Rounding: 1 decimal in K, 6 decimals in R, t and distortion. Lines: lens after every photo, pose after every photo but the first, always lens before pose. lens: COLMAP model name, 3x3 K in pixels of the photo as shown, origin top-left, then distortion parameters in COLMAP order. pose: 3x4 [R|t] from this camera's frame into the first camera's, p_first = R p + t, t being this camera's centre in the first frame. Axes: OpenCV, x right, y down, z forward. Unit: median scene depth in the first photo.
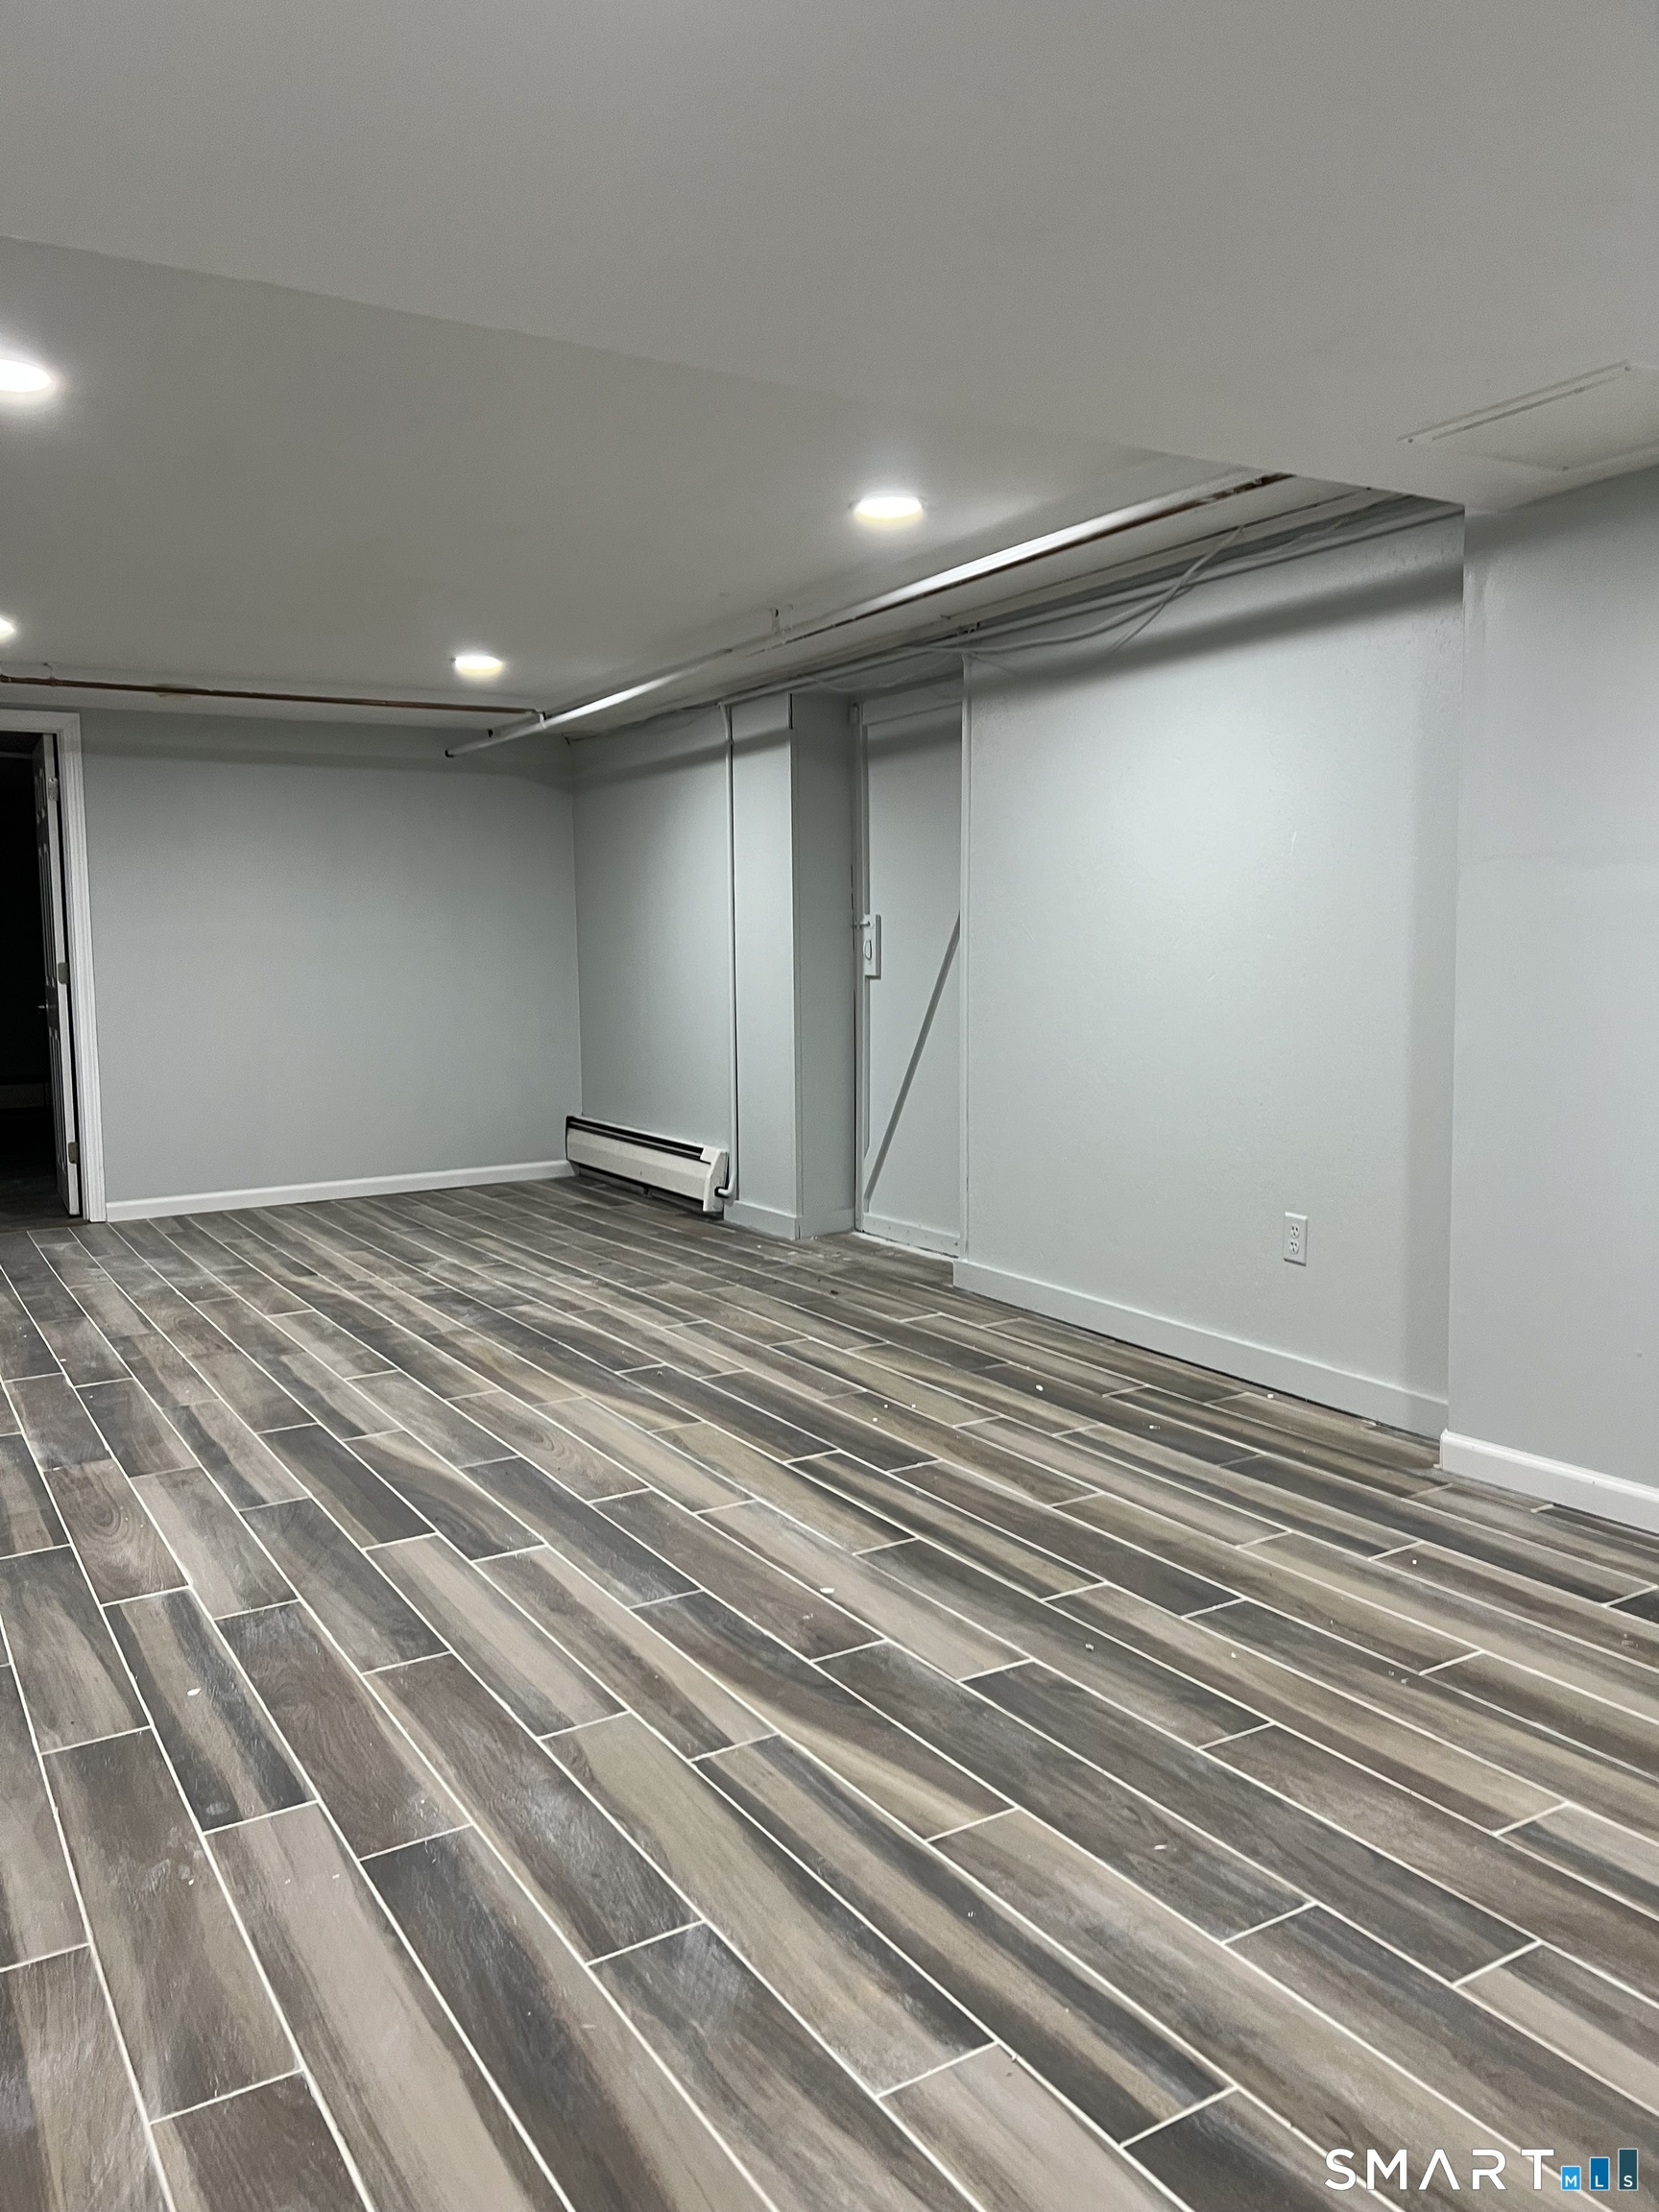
lens RADIAL K [[1667.3, 0, 837.2], [0, 1667.3, 1104.3], [0, 0, 1]] dist [0.032463, -0.002709]
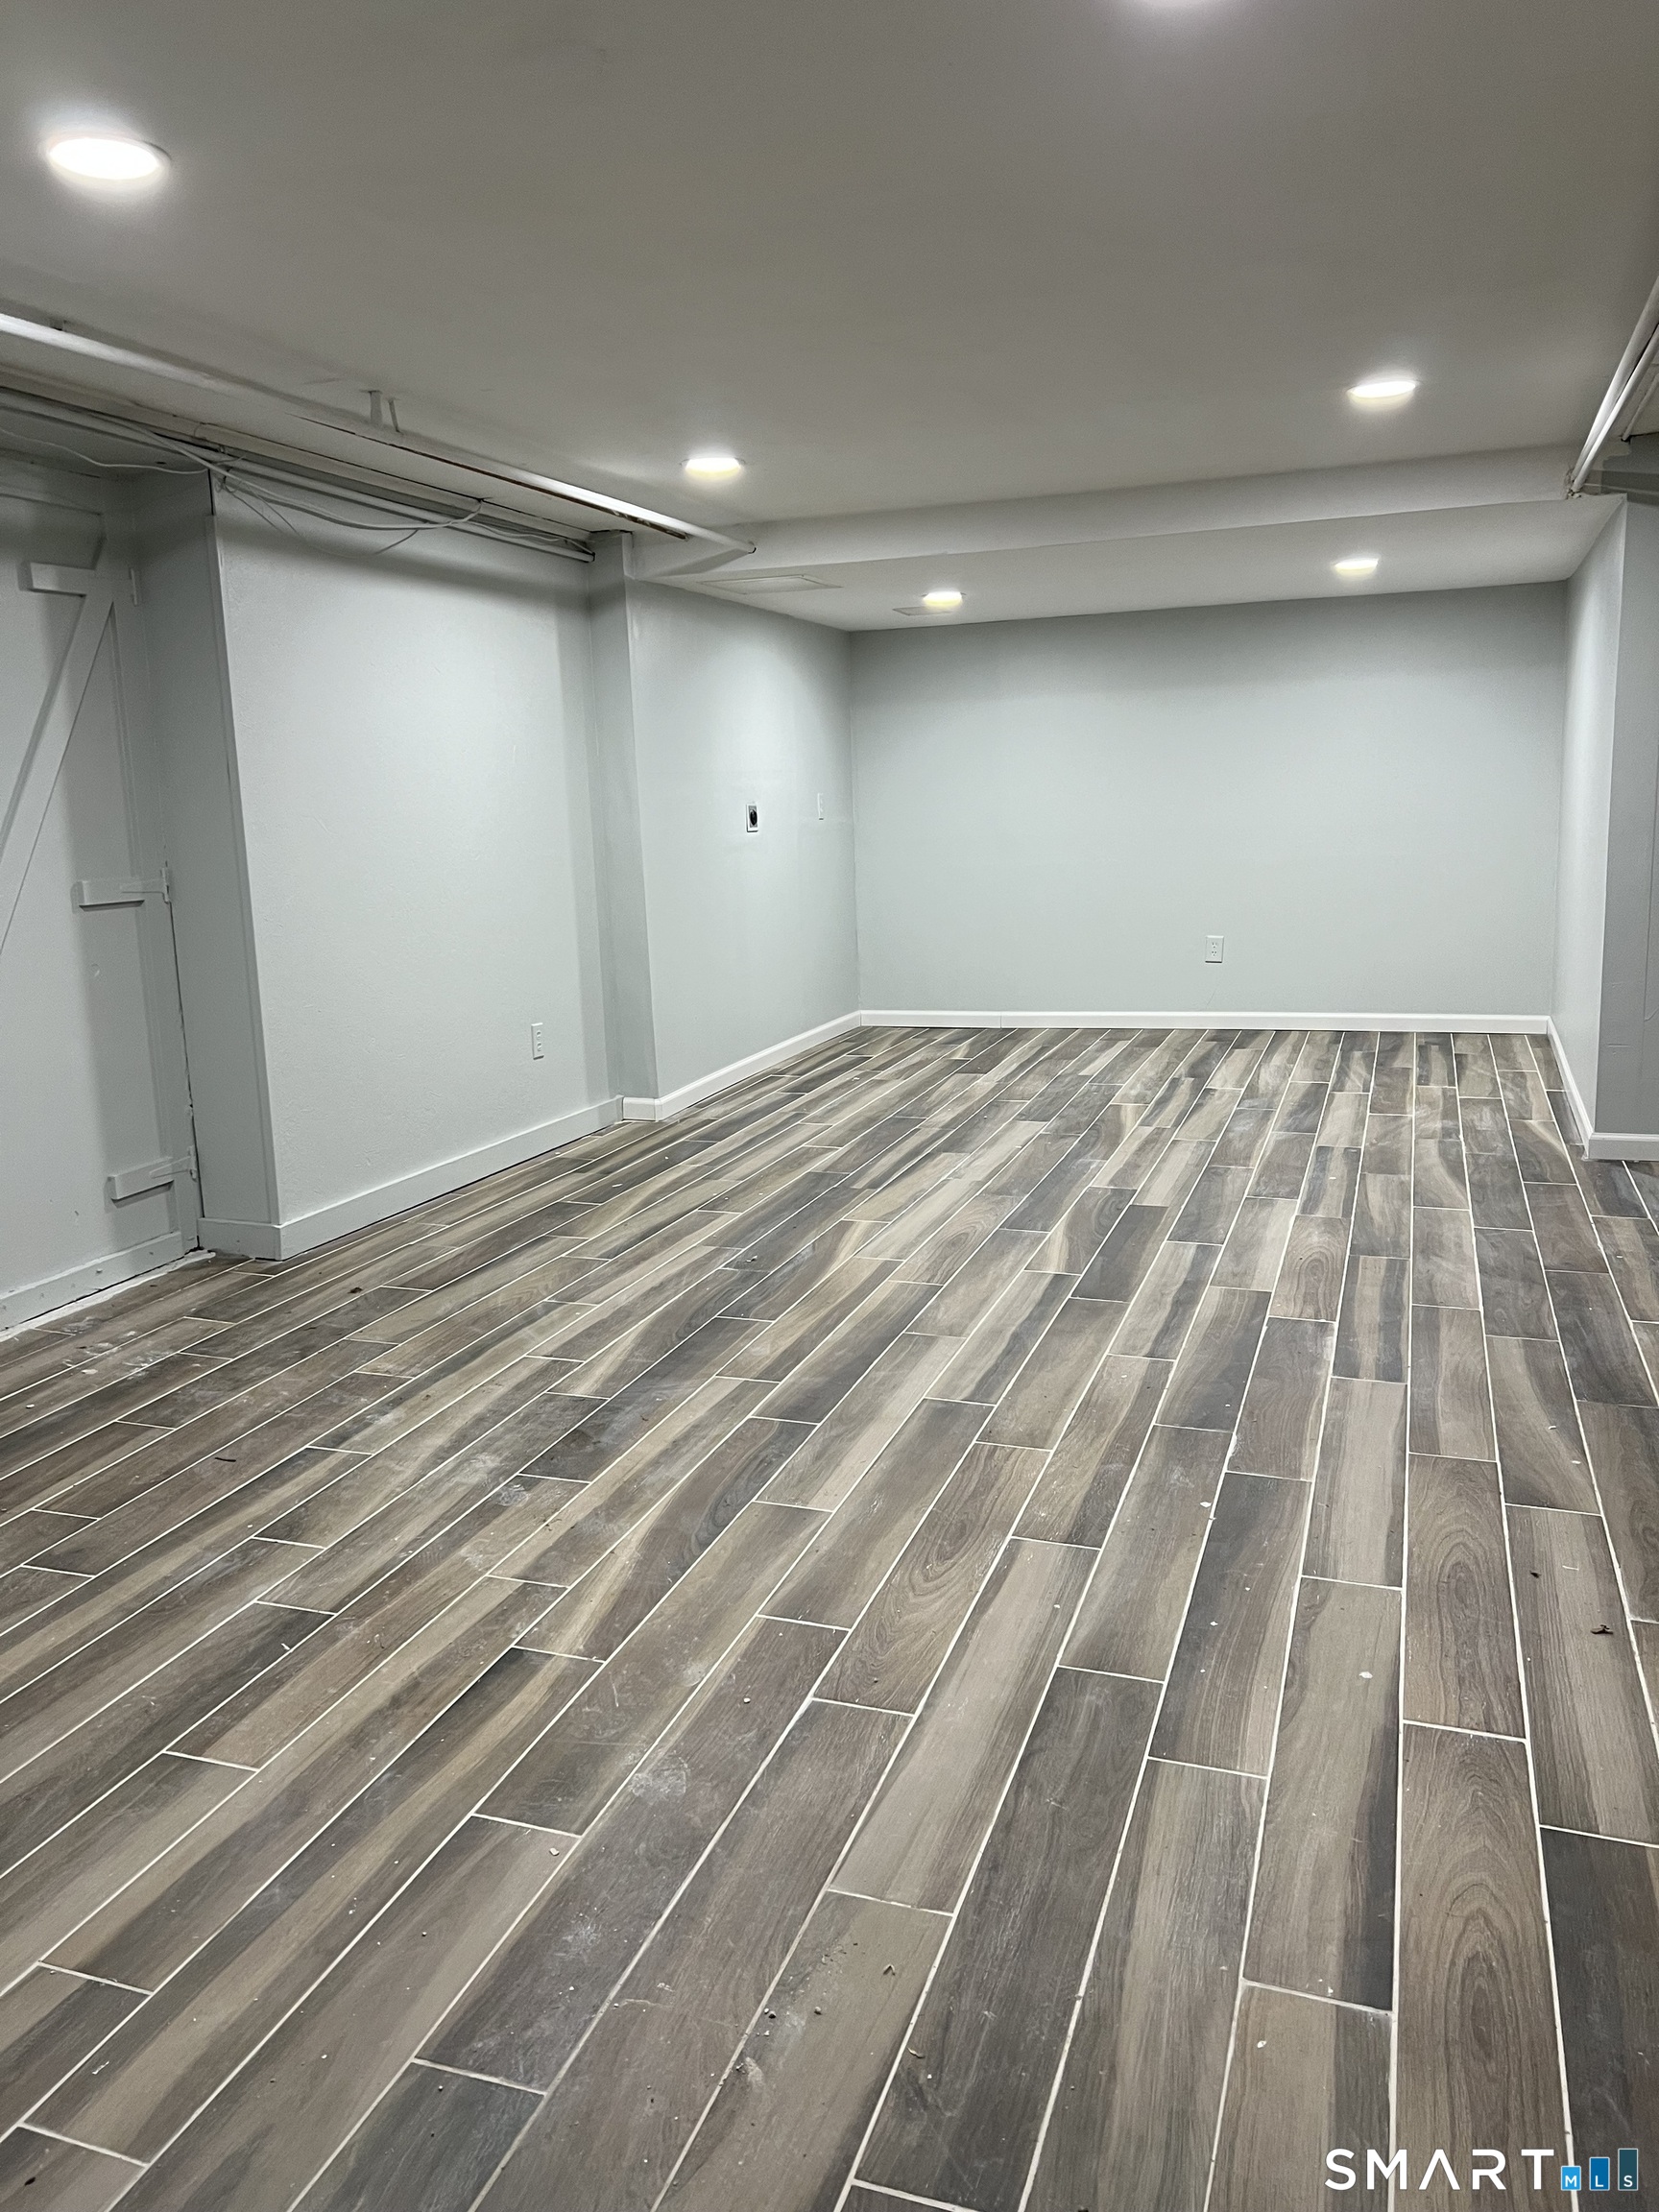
lens RADIAL K [[1667.3, 0, 831.5], [0, 1667.3, 1106.6], [0, 0, 1]] dist [0.032463, -0.002709]
pose [[-0.638917, -0.096985, 0.763137, -0.989642], [0.124816, 0.965807, 0.227241, -0.161119], [-0.759082, 0.240440, -0.604965, 1.732858]]
